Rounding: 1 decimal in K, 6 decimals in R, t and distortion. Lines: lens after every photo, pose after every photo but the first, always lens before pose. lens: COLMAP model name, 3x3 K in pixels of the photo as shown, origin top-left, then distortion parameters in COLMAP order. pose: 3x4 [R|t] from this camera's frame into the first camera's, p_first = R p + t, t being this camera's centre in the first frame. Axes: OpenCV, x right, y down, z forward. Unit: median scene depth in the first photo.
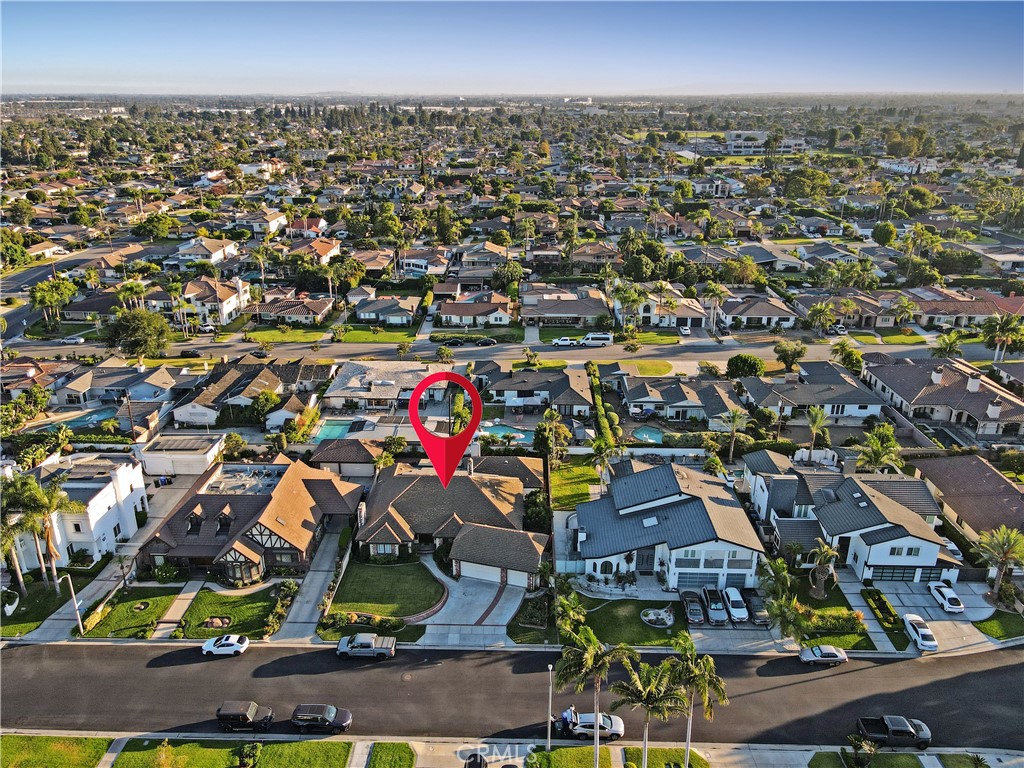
lens RADIAL K [[733.2, 0, 512.0], [0, 733.2, 384.0], [0, 0, 1]] dist [0.010566, 0.003267]
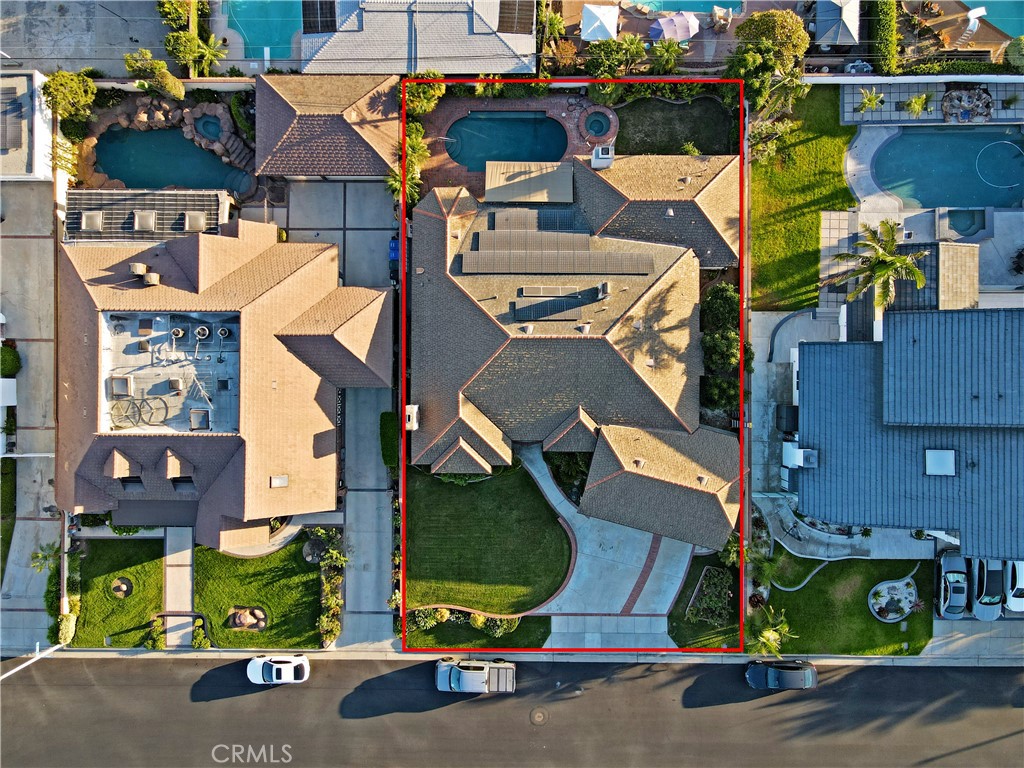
lens RADIAL K [[758.9, 0, 512.0], [0, 758.9, 384.0], [0, 0, 1]] dist [-0.003884, -0.000868]
pose [[0.999779, -0.012807, -0.016673, -0.126005], [0.020244, 0.372420, 0.927844, -0.376118], [-0.005674, -0.927976, 0.372596, 0.852515]]
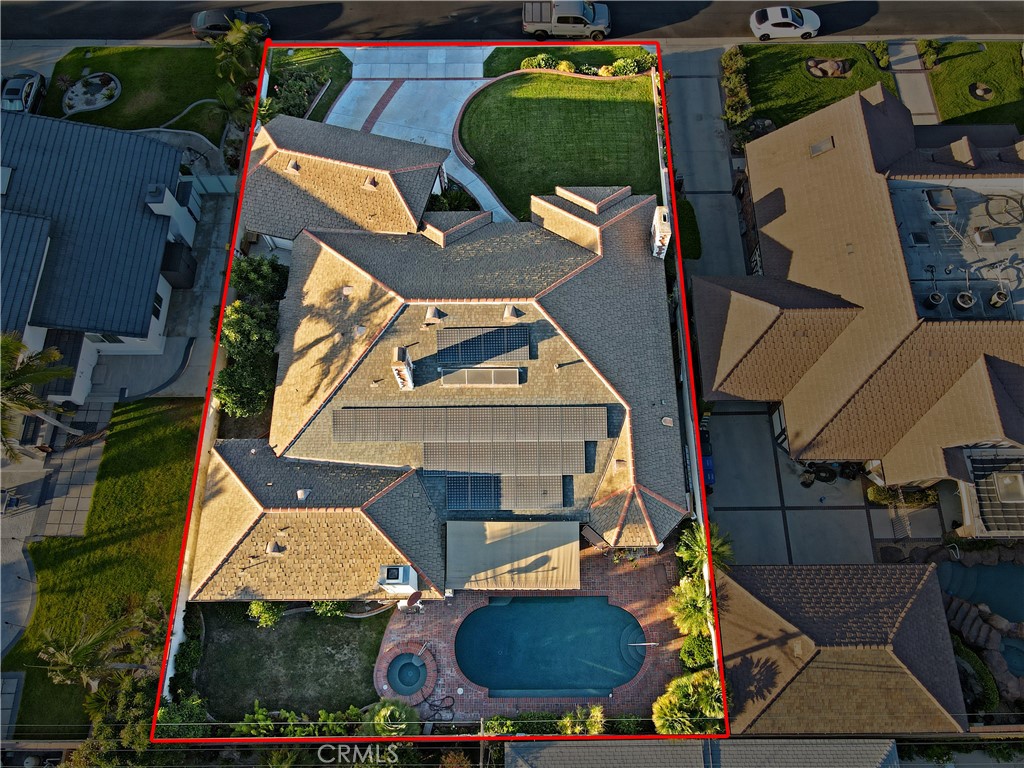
lens RADIAL K [[779.0, 0, 523.7], [0, 779.0, 384.2], [0, 0, 1]] dist [0.008613, -0.001628]
pose [[-0.999546, 0.029388, -0.006599, -0.125786], [-0.005927, 0.022898, 0.999720, -0.282955], [0.029531, 0.999306, -0.022713, 1.155444]]
